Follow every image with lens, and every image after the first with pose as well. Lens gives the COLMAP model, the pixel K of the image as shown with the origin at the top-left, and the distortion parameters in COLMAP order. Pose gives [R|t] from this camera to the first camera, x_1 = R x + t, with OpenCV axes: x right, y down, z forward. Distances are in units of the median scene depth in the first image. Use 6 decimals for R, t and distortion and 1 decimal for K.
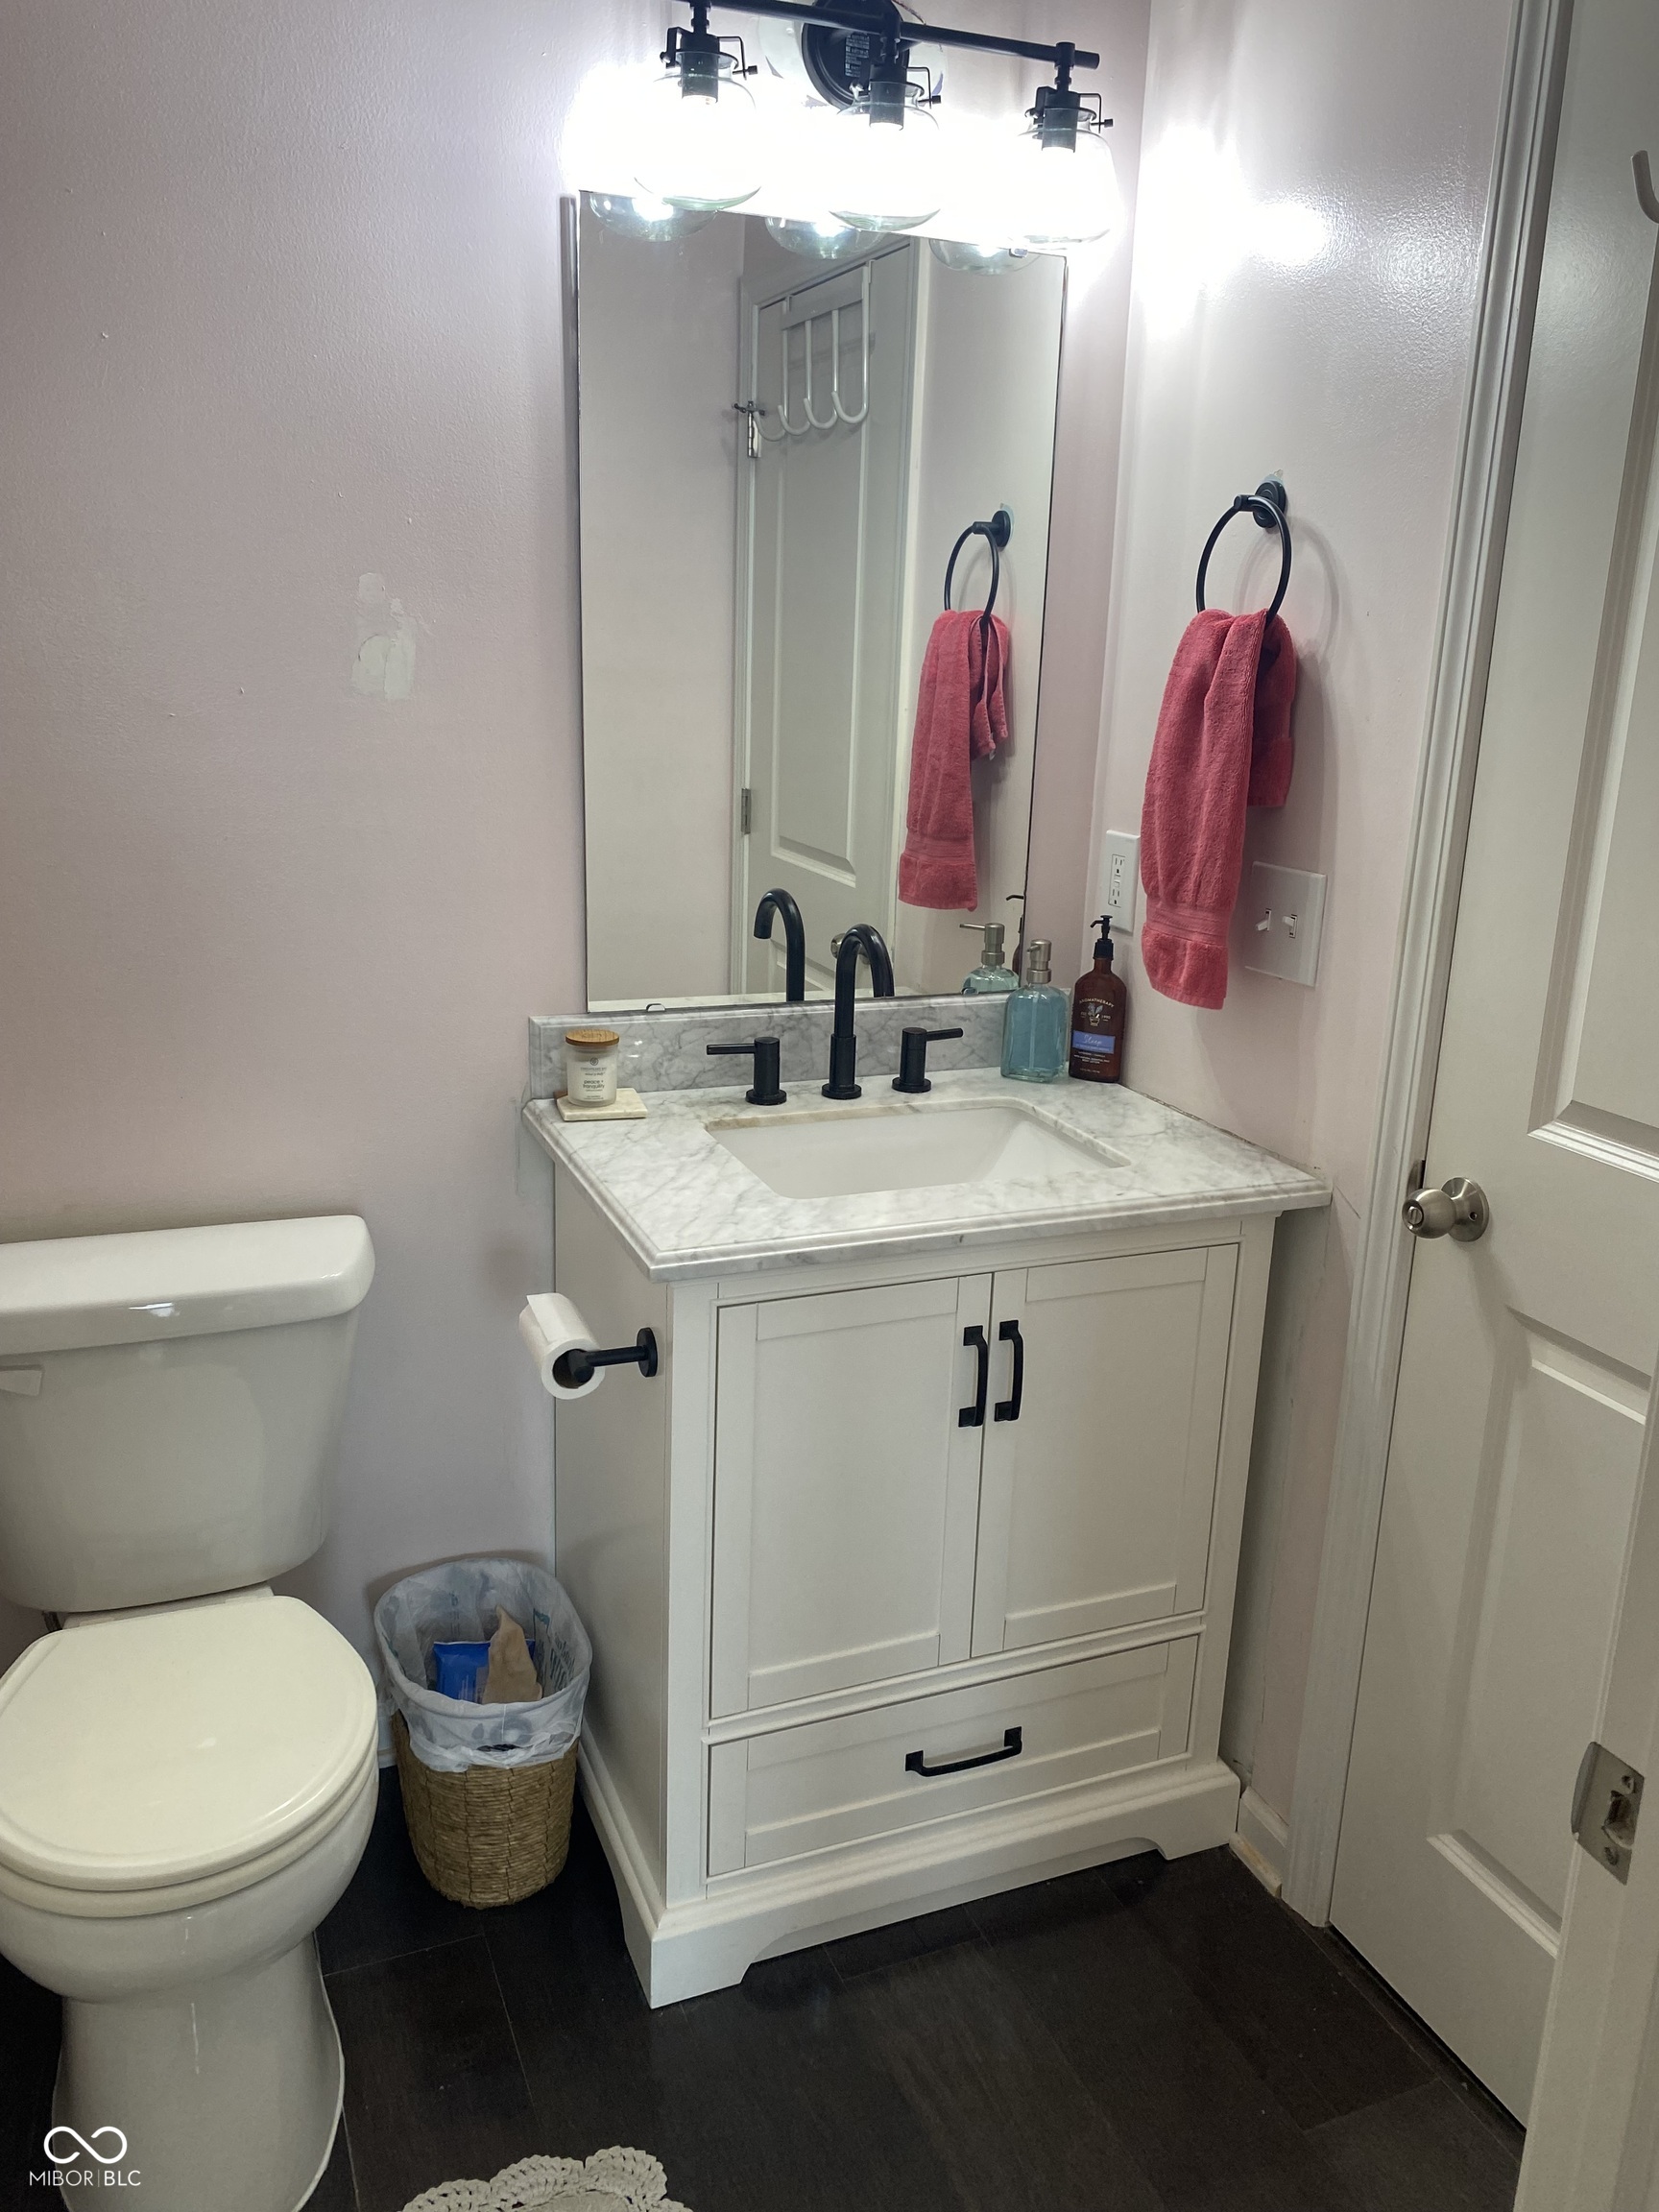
lens RADIAL K [[1680.6, 0, 829.5], [0, 1680.6, 1106.0], [0, 0, 1]] dist [0.066081, -0.134313]
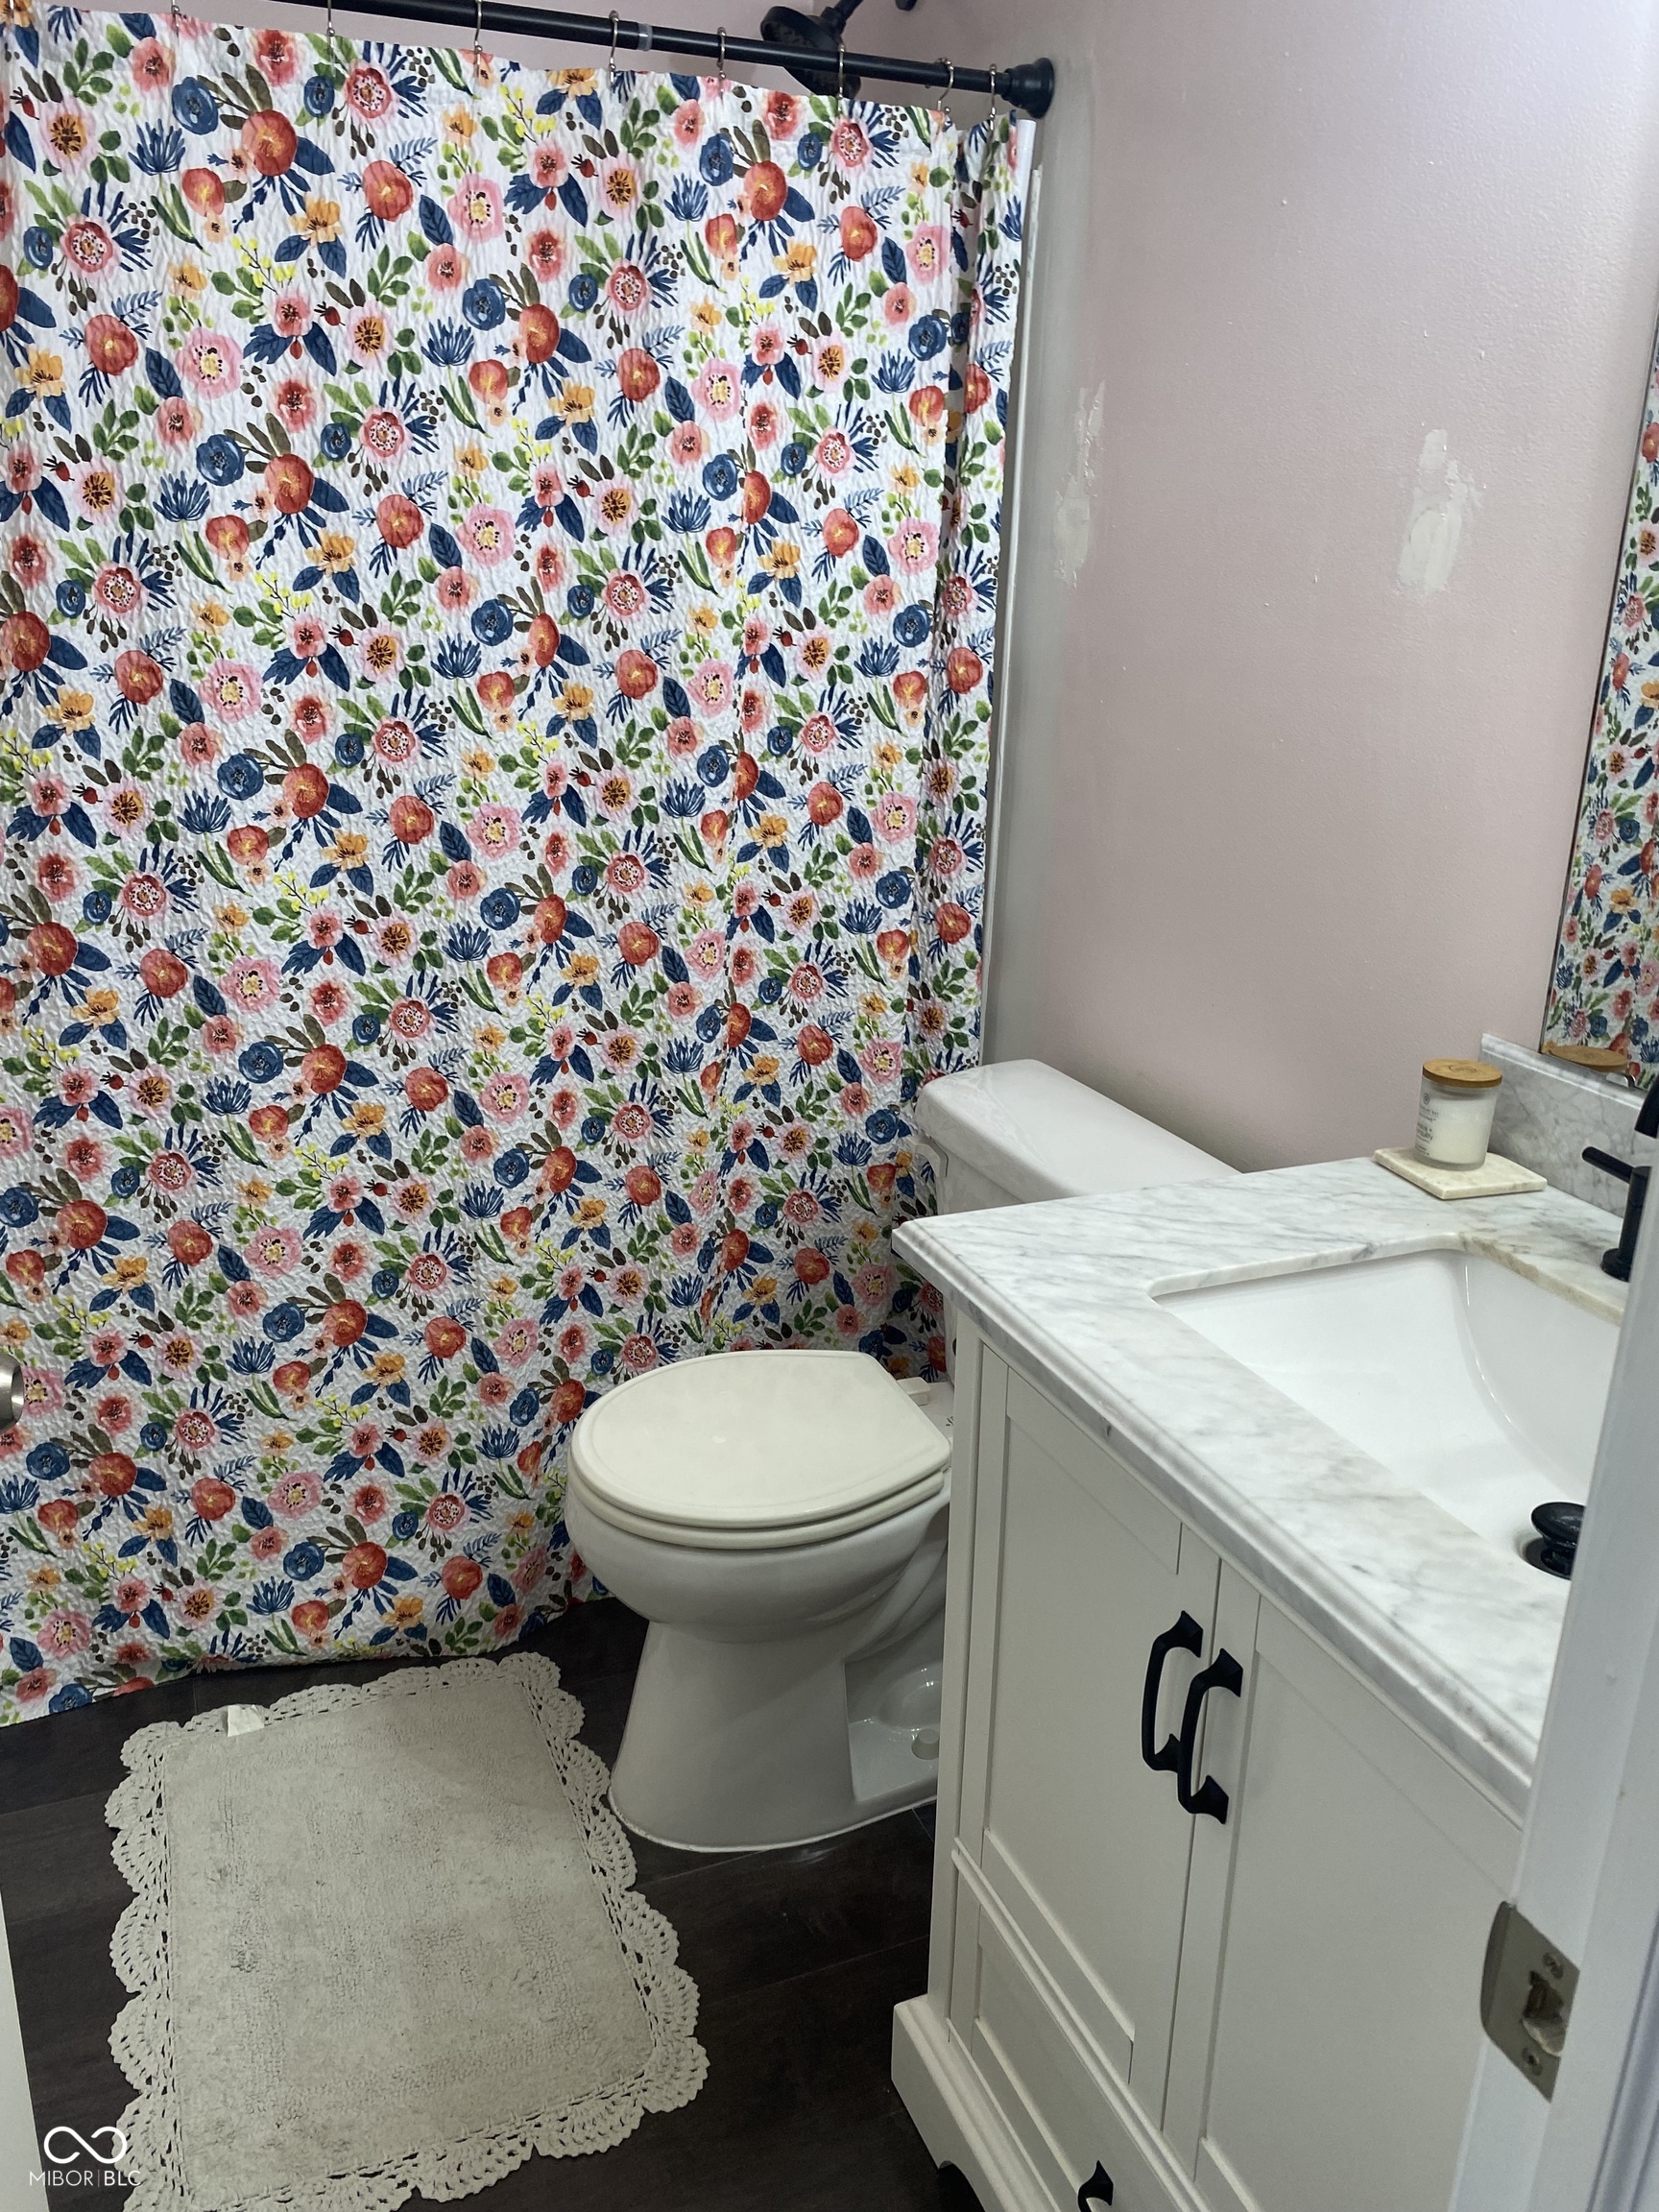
lens RADIAL K [[1680.6, 0, 829.5], [0, 1680.6, 1106.0], [0, 0, 1]] dist [0.066081, -0.134313]
pose [[-0.007675, 0.278834, -0.960309, 0.584470], [-0.281904, 0.920782, 0.269611, -0.154278], [0.959412, 0.272784, 0.071538, 0.747050]]
